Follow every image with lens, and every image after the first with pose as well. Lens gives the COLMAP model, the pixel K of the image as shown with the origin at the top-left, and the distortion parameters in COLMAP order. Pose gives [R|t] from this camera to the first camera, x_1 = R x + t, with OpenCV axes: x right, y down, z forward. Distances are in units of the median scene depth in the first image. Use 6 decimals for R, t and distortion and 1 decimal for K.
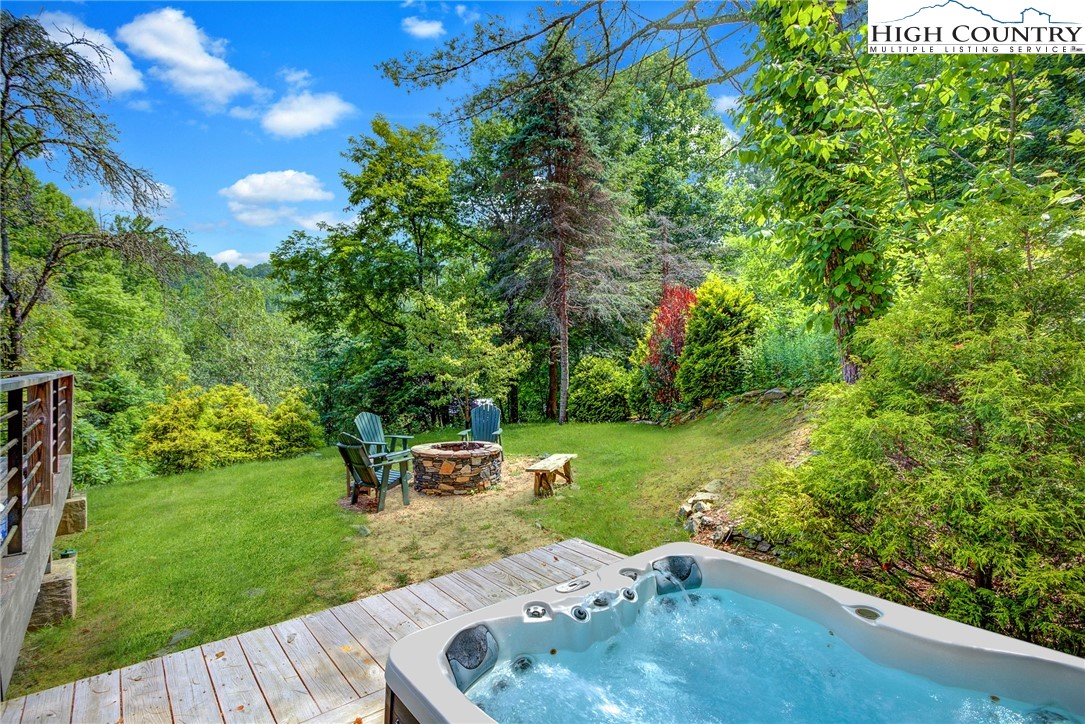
lens RADIAL K [[527.5, 0, 560.6], [0, 527.5, 371.9], [0, 0, 1]] dist [-0.000619, 0.000578]
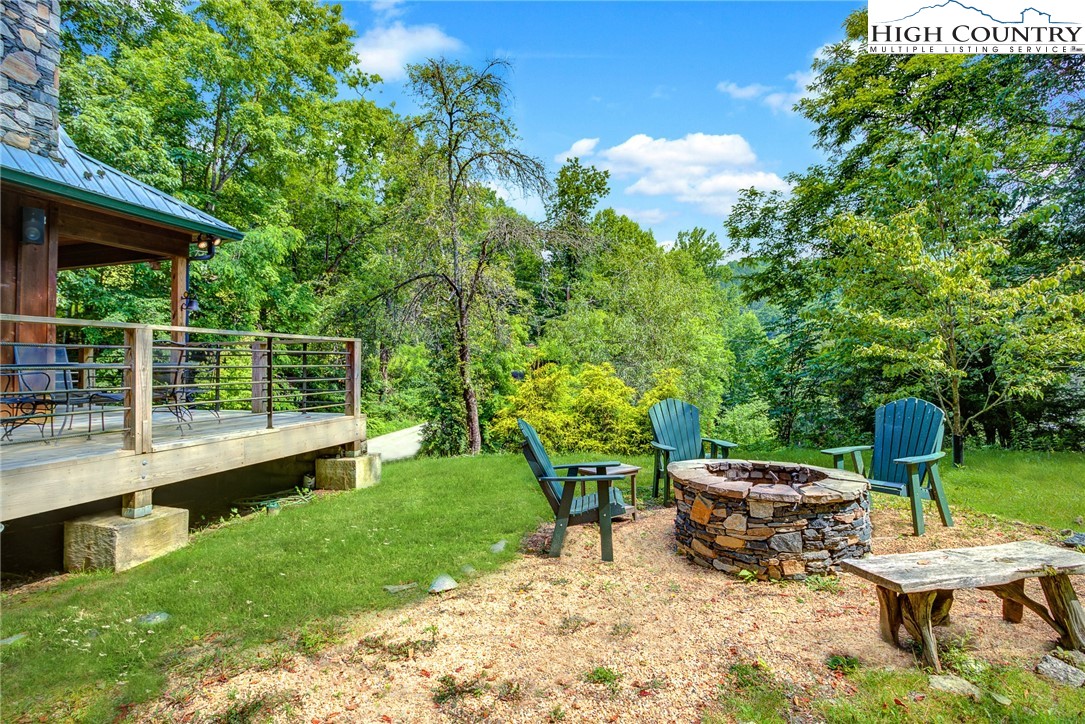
lens RADIAL K [[527.5, 0, 560.6], [0, 527.5, 371.9], [0, 0, 1]] dist [-0.000619, 0.000578]
pose [[0.478310, -0.004734, -0.878178, 0.159398], [0.001083, 0.999988, -0.004800, 0.049799], [0.878190, 0.001345, 0.478310, 0.618997]]
